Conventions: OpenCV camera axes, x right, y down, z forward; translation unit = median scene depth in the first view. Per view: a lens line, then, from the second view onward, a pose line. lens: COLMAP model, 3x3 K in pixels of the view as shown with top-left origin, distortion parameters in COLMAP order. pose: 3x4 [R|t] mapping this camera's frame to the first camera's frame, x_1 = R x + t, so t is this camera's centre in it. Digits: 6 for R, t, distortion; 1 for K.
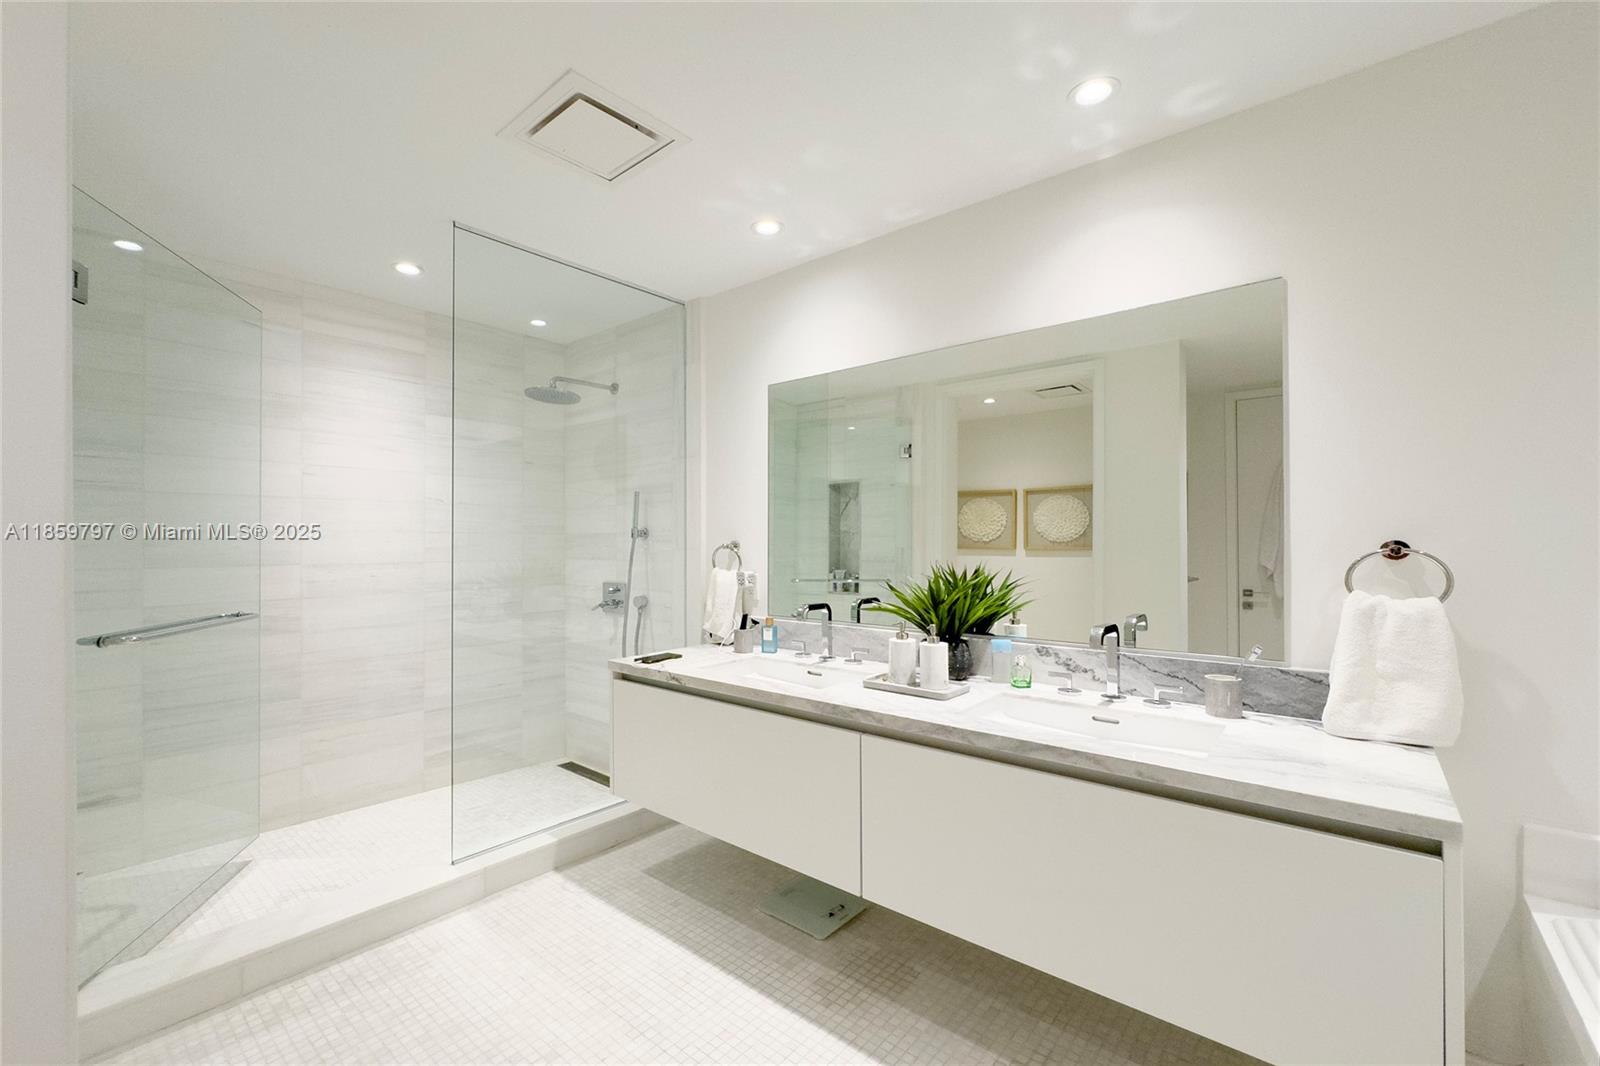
lens RADIAL K [[642.9, 0, 794.4], [0, 642.9, 545.9], [0, 0, 1]] dist [-0.002169, -0.000116]
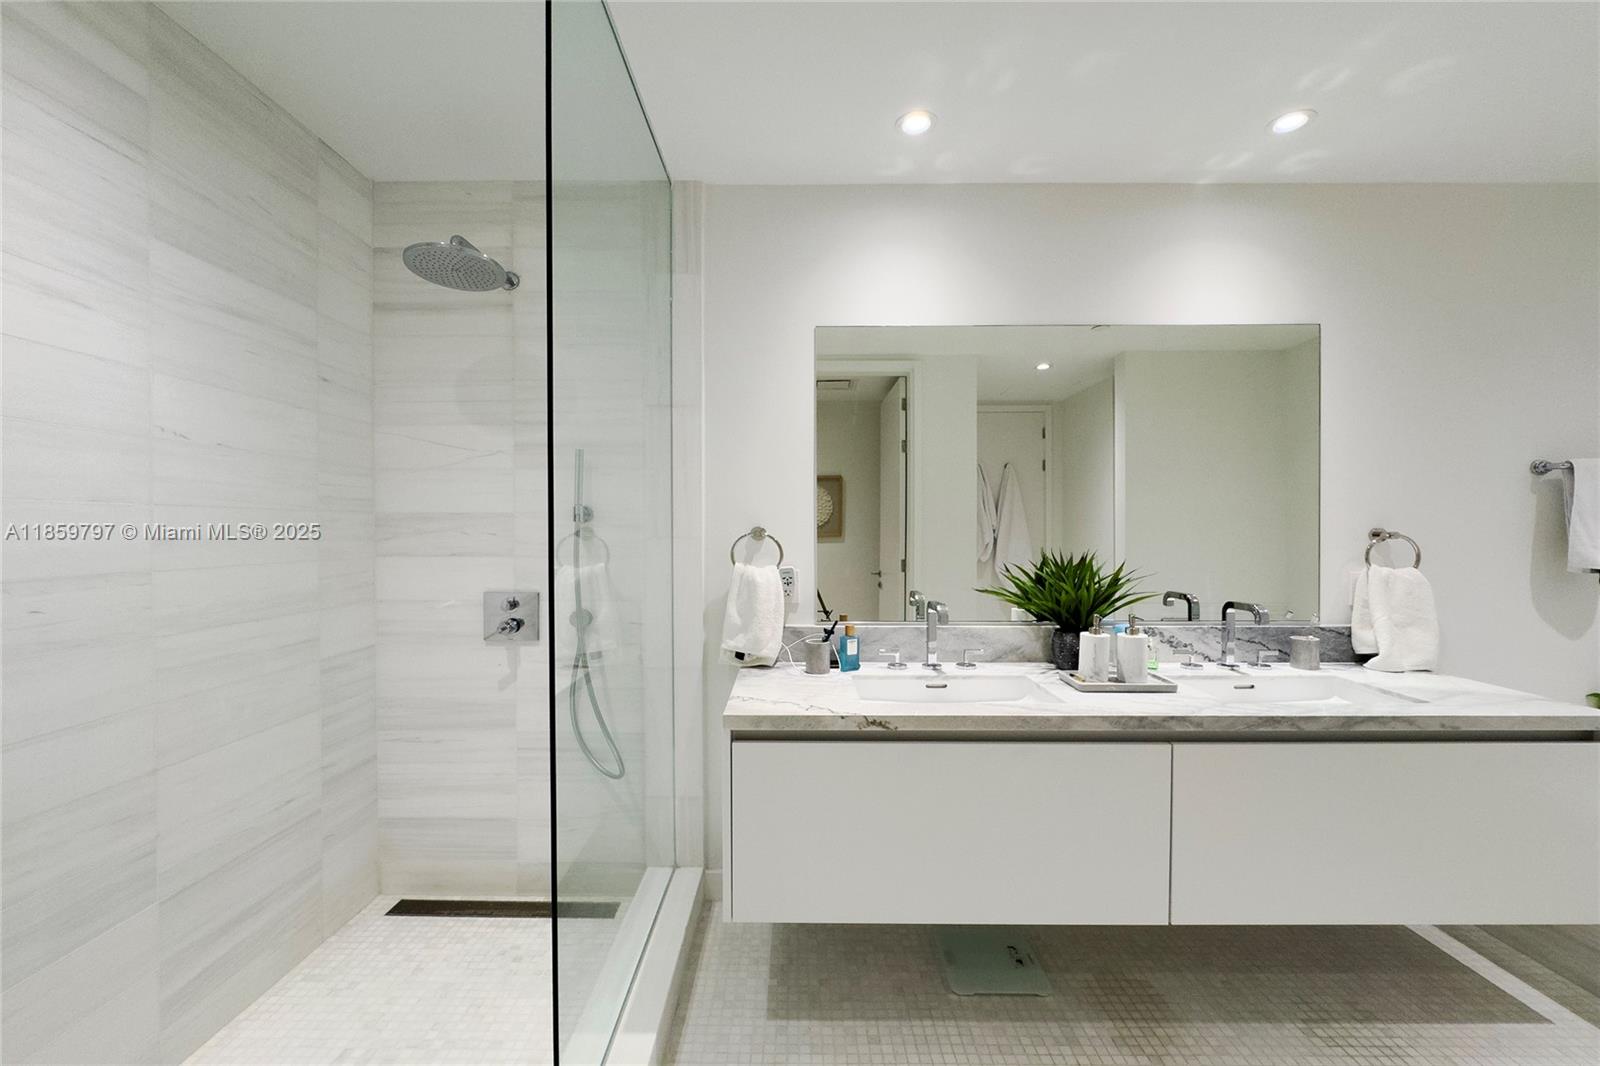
lens RADIAL K [[642.9, 0, 798.2], [0, 642.9, 541.7], [0, 0, 1]] dist [-0.002169, -0.000116]
pose [[0.778694, -0.010798, 0.627311, -0.735389], [0.001003, 0.999872, 0.015966, -0.002520], [-0.627404, -0.011803, 0.778605, 0.543663]]
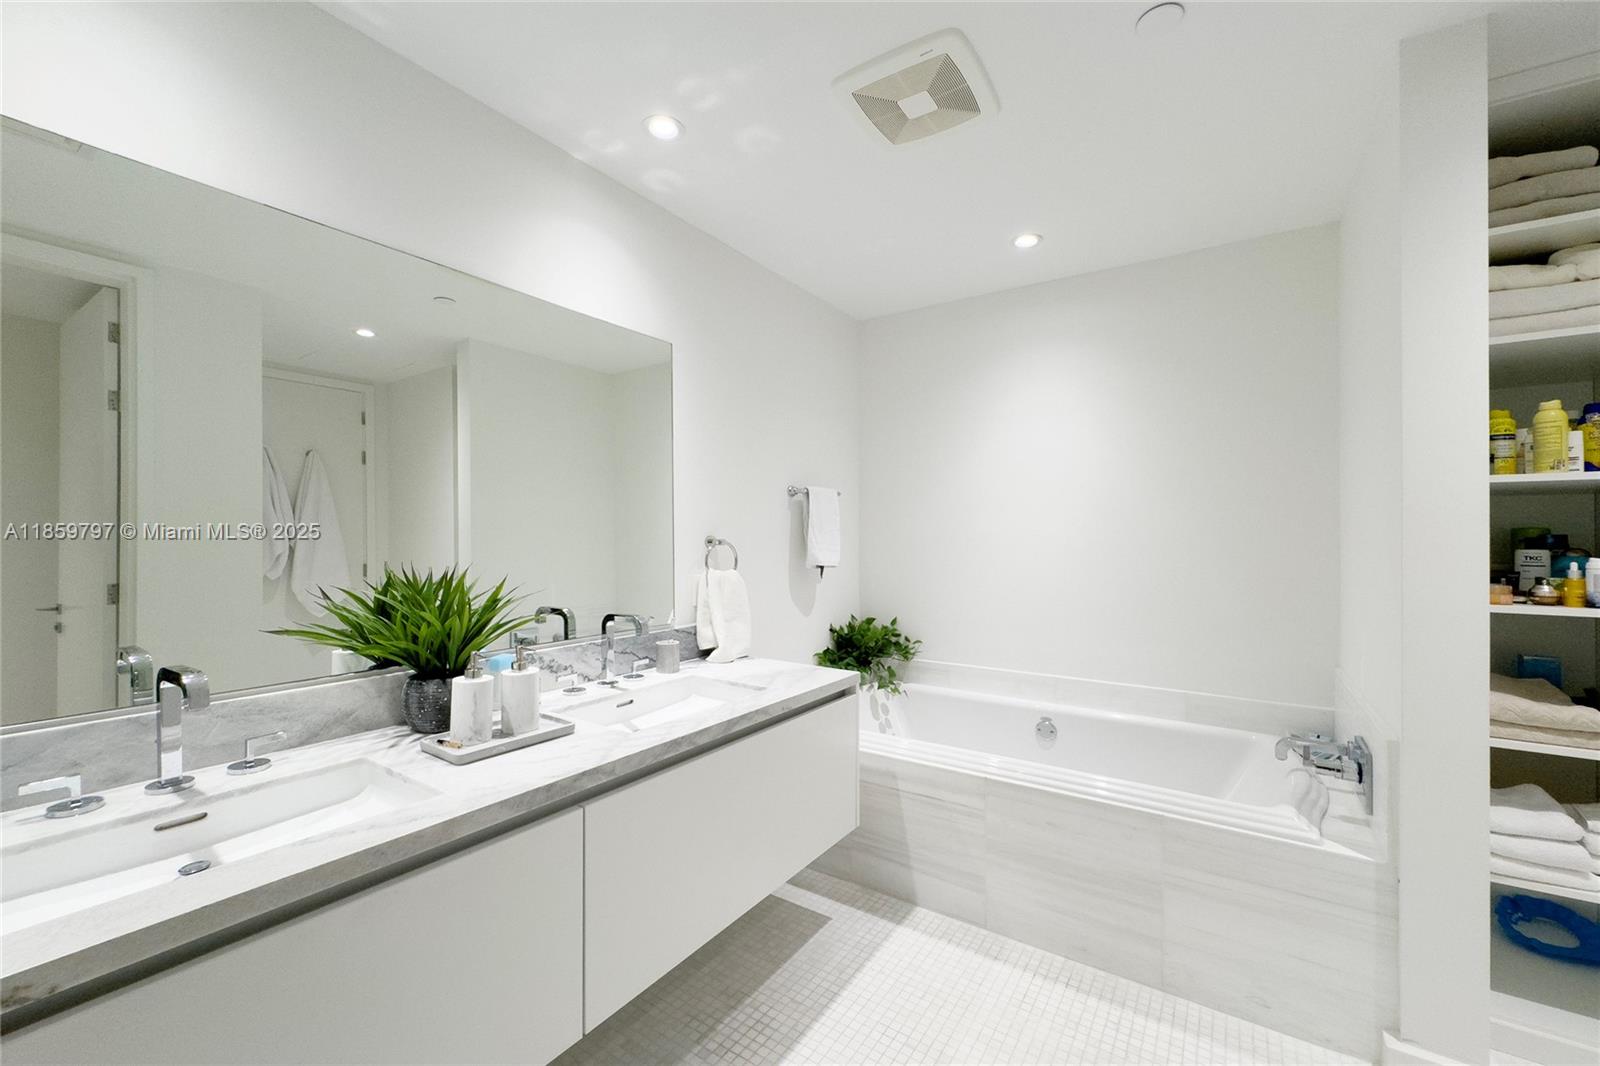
lens RADIAL K [[642.9, 0, 807.5], [0, 642.9, 537.9], [0, 0, 1]] dist [-0.002169, -0.000116]
pose [[-0.087316, 0.000091, 0.996181, -0.536666], [0.000144, 1.000000, -0.000079, -0.003273], [-0.996181, 0.000136, -0.087316, 0.698705]]
